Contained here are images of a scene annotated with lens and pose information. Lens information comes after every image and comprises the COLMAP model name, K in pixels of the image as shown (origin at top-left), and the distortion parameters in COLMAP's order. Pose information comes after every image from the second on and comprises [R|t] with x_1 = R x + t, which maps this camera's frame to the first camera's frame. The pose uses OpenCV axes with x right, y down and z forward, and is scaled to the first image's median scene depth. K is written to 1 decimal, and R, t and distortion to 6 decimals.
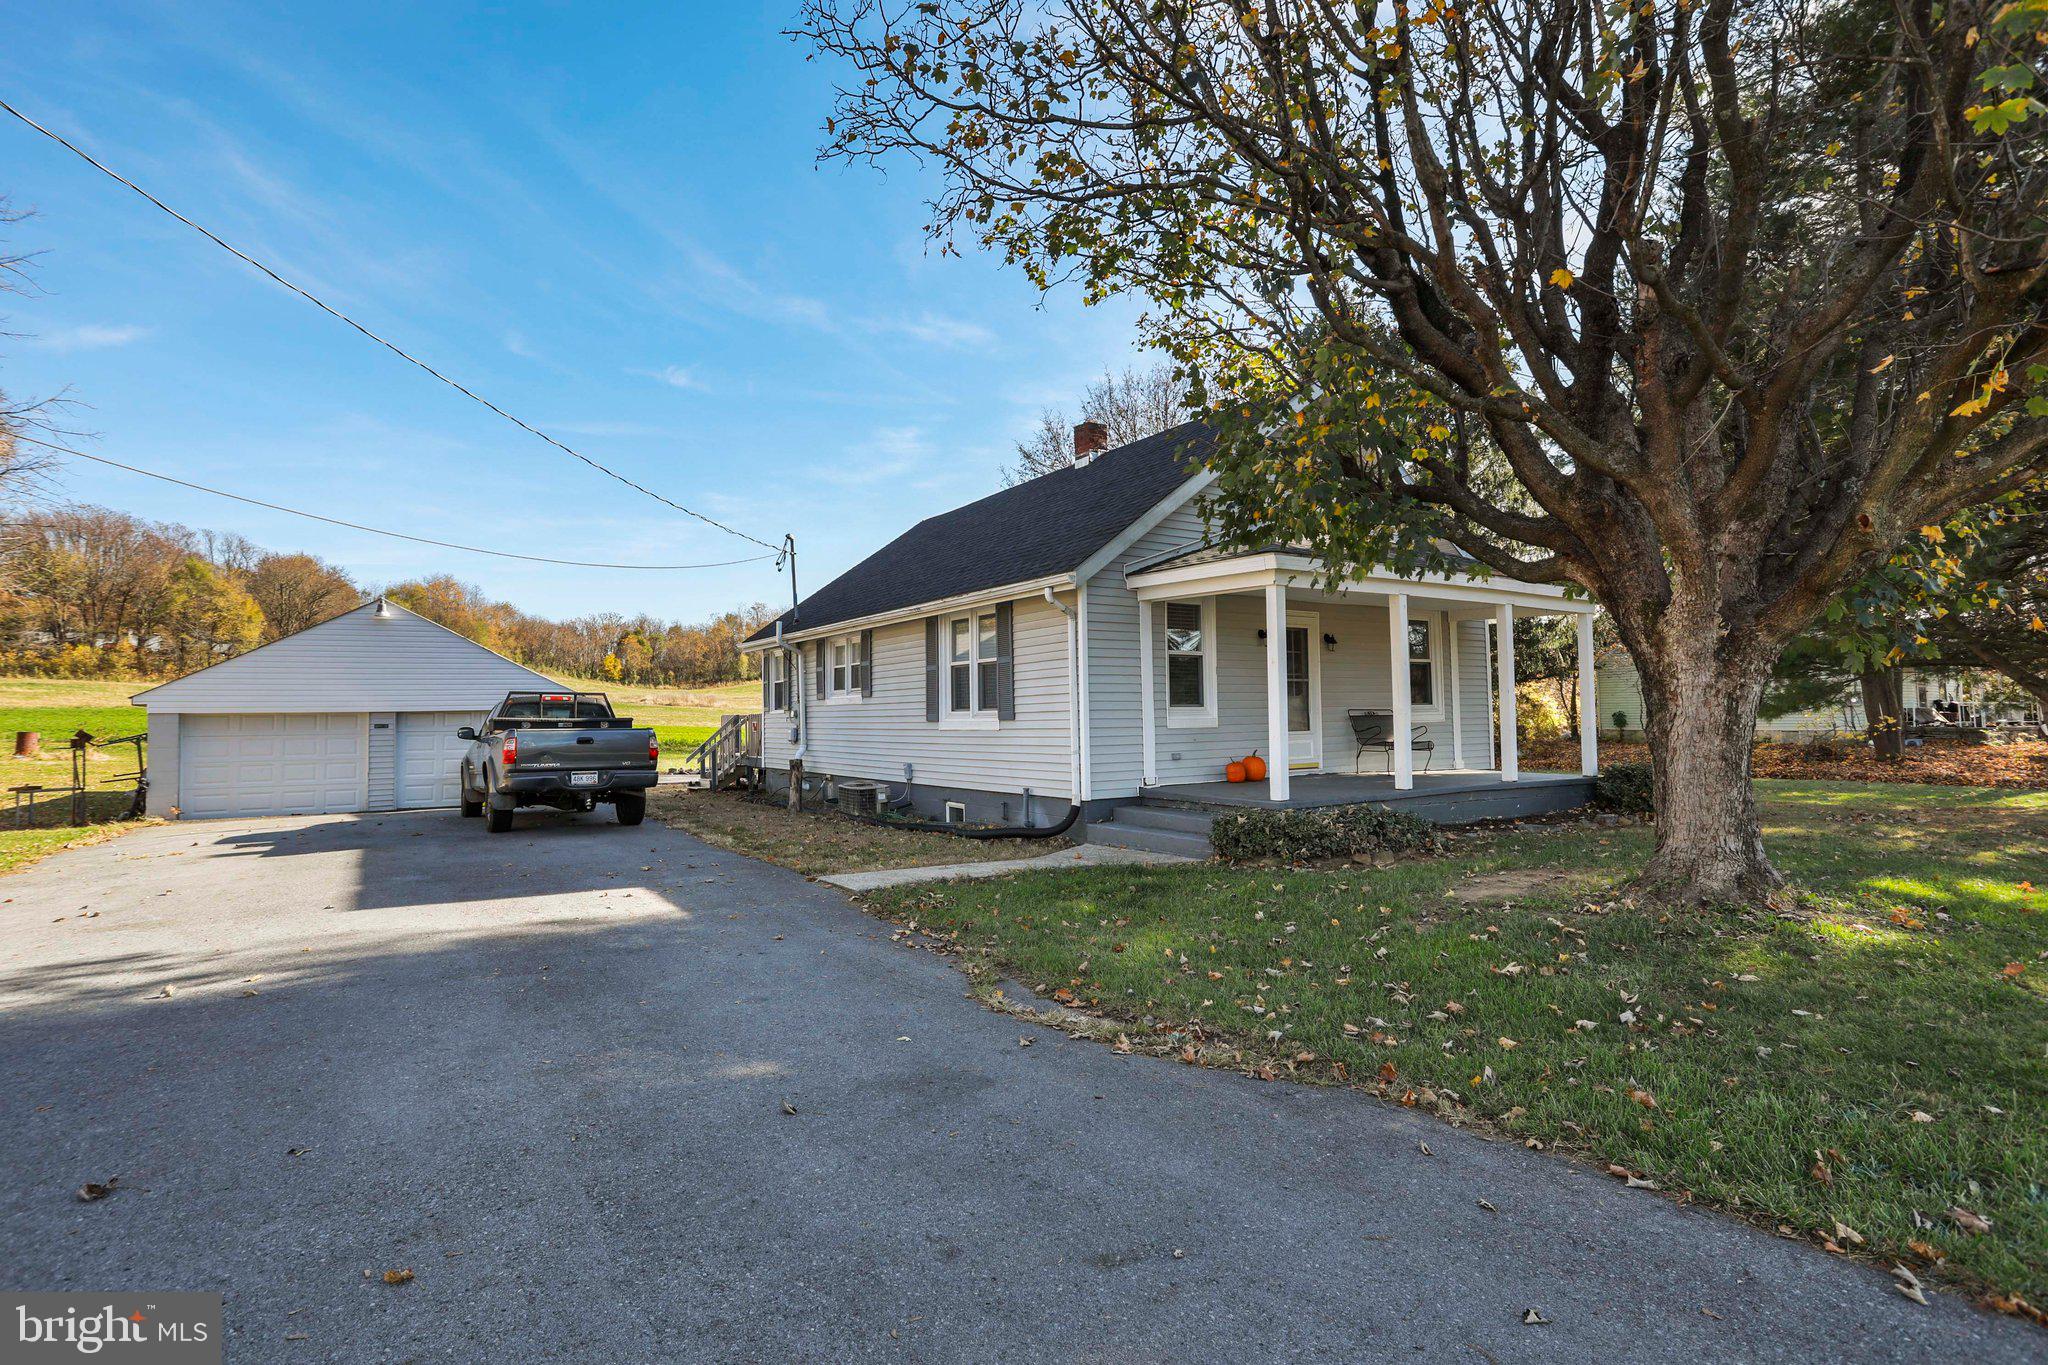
lens RADIAL K [[998.4, 0, 1022.0], [0, 998.4, 669.1], [0, 0, 1]] dist [-0.071202, 0.047536]
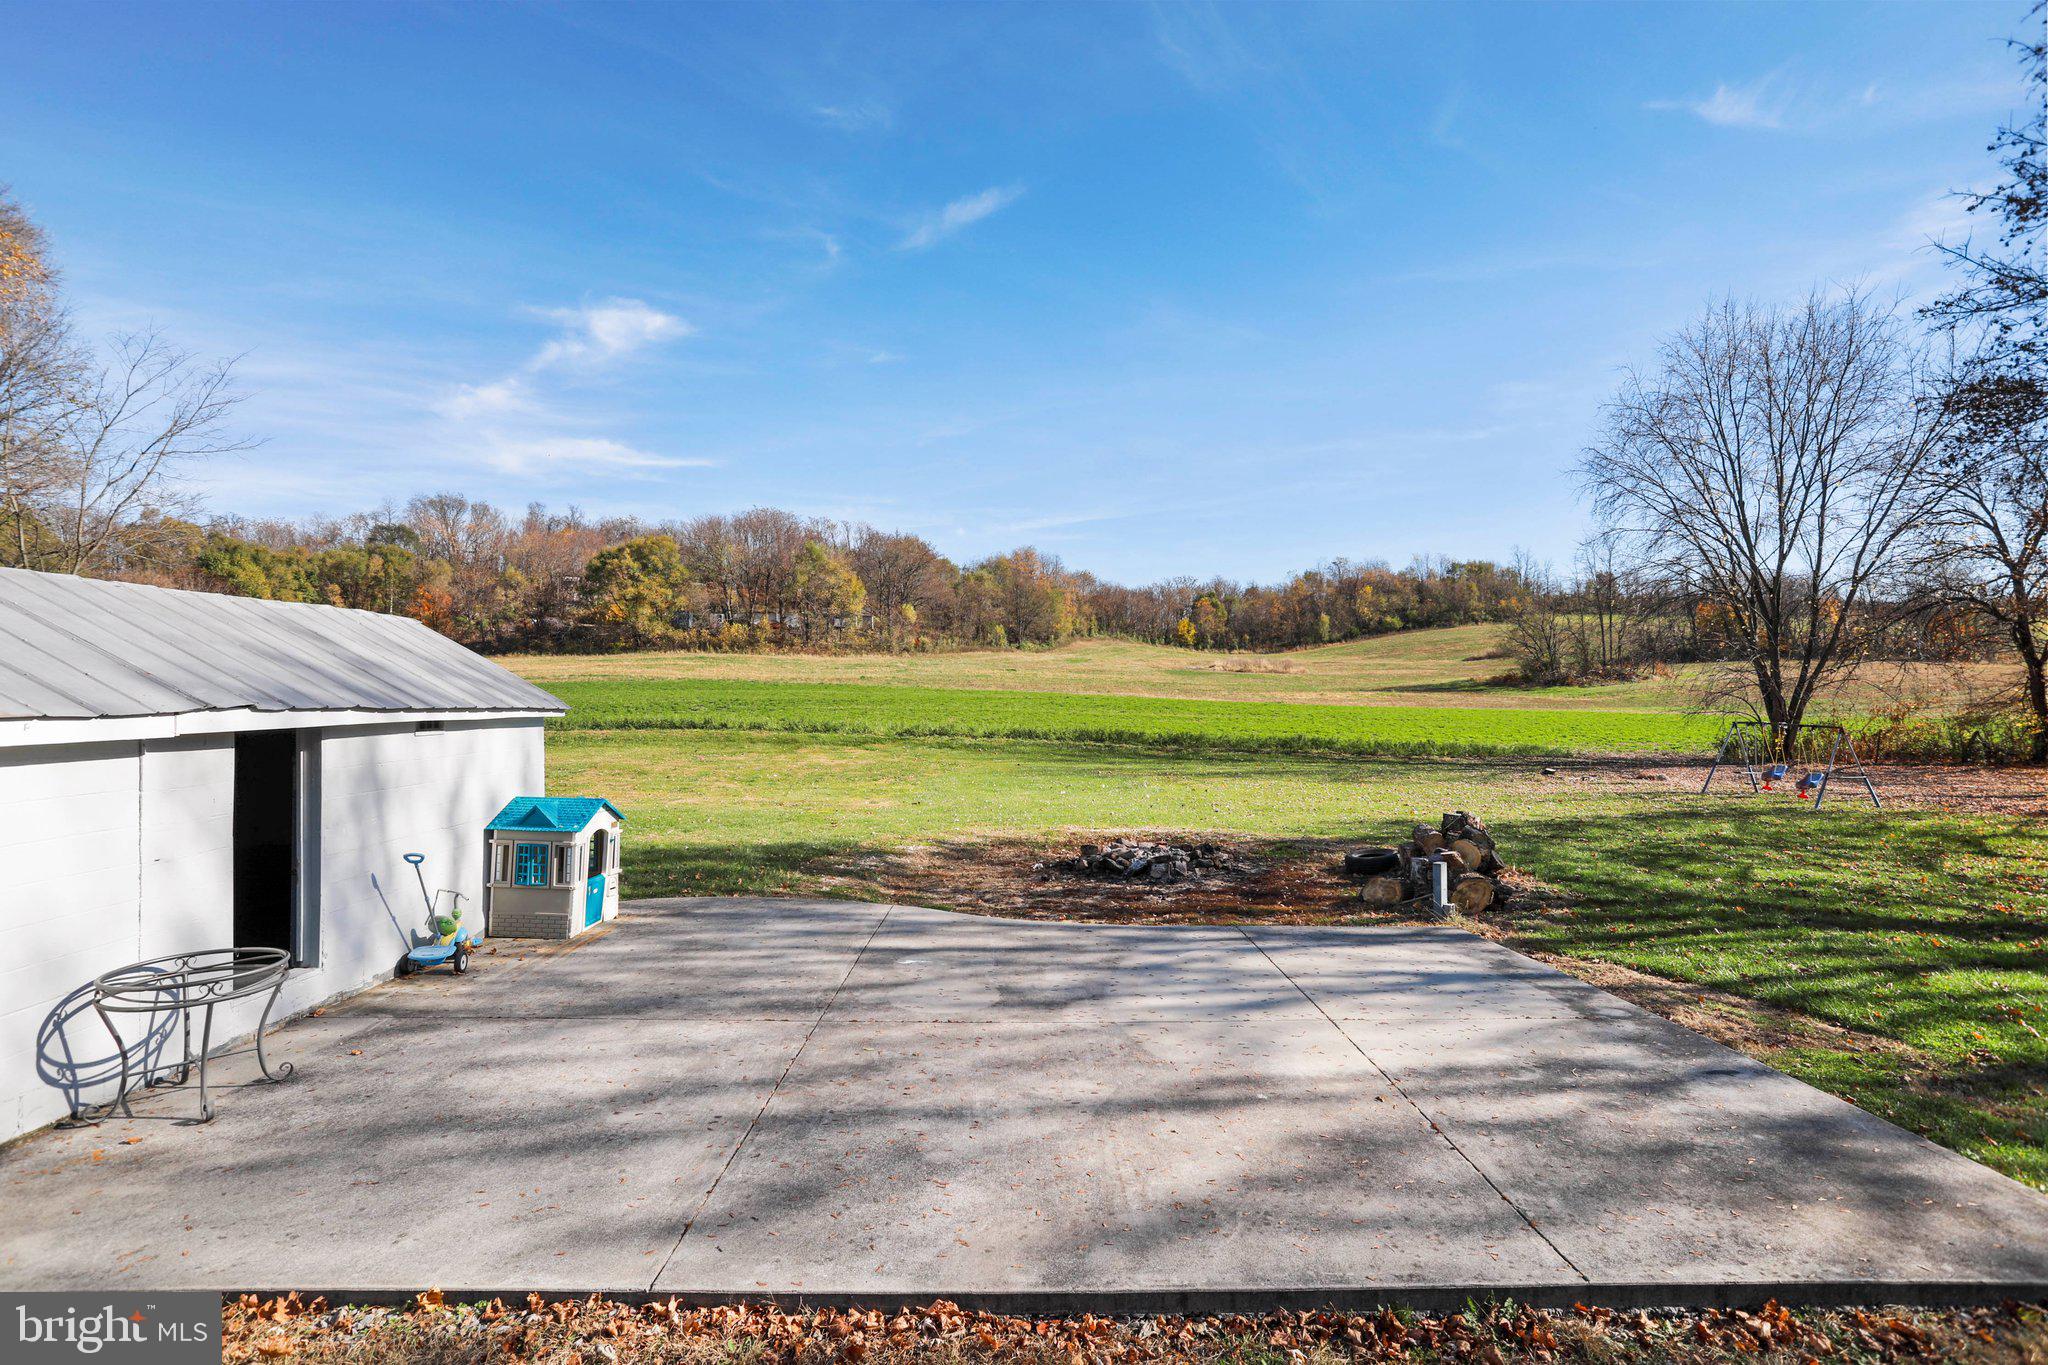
lens RADIAL K [[998.4, 0, 1022.0], [0, 998.4, 669.1], [0, 0, 1]] dist [-0.071202, 0.047536]
pose [[0.840794, -0.007788, -0.541299, -0.555757], [0.026806, 0.999269, 0.027259, 0.068027], [0.540691, -0.037429, 0.840388, 2.113661]]
